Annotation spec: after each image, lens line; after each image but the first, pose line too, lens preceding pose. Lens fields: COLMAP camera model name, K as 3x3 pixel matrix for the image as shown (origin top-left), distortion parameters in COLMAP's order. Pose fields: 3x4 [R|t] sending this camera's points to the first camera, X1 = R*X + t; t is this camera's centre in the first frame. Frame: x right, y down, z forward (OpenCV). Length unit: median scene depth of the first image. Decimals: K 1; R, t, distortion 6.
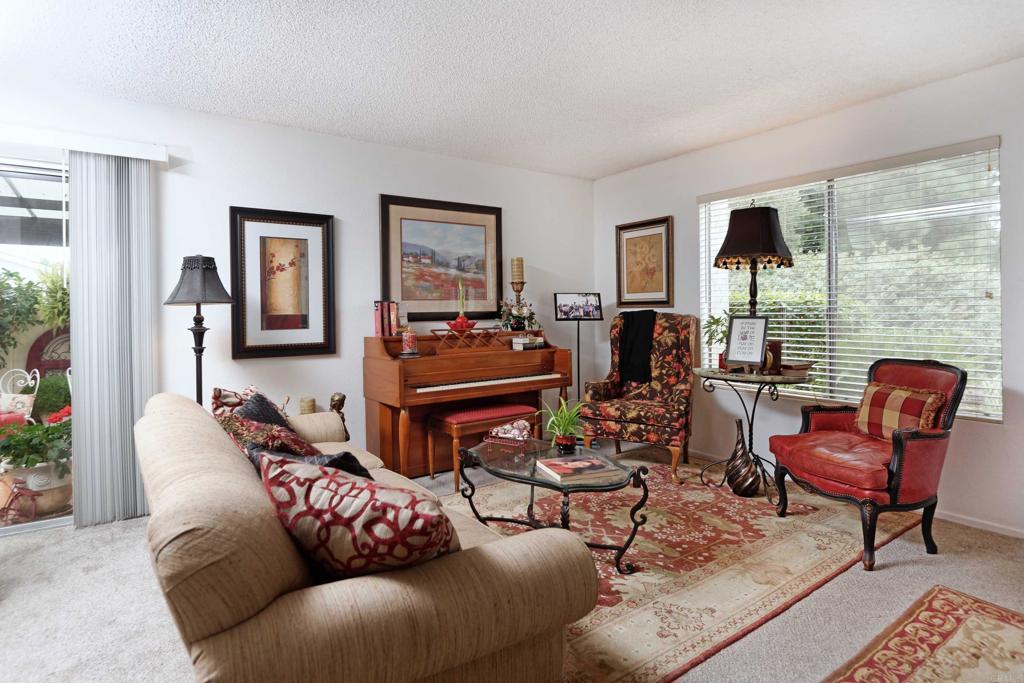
lens RADIAL K [[531.3, 0, 503.0], [0, 531.3, 313.3], [0, 0, 1]] dist [0.028155, 0.000248]
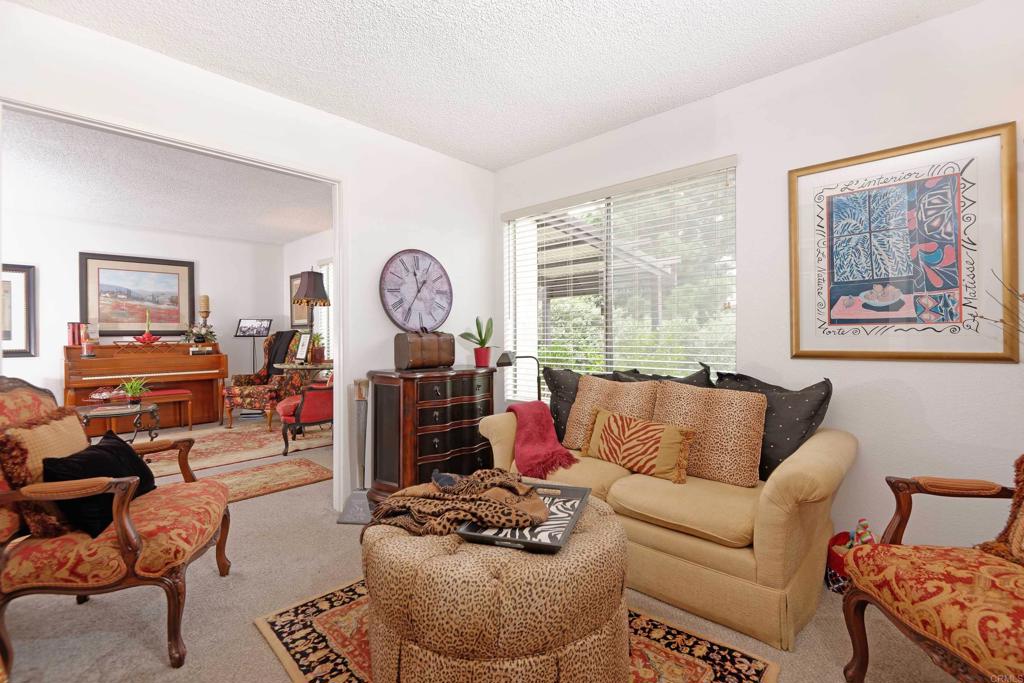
lens RADIAL K [[467.1, 0, 536.4], [0, 467.1, 331.7], [0, 0, 1]] dist [0.004365, -0.001149]
pose [[0.974753, 0.006760, 0.223184, 0.701229], [-0.003988, 0.999909, -0.012868, 0.013908], [-0.223250, 0.011653, 0.974692, -0.554599]]
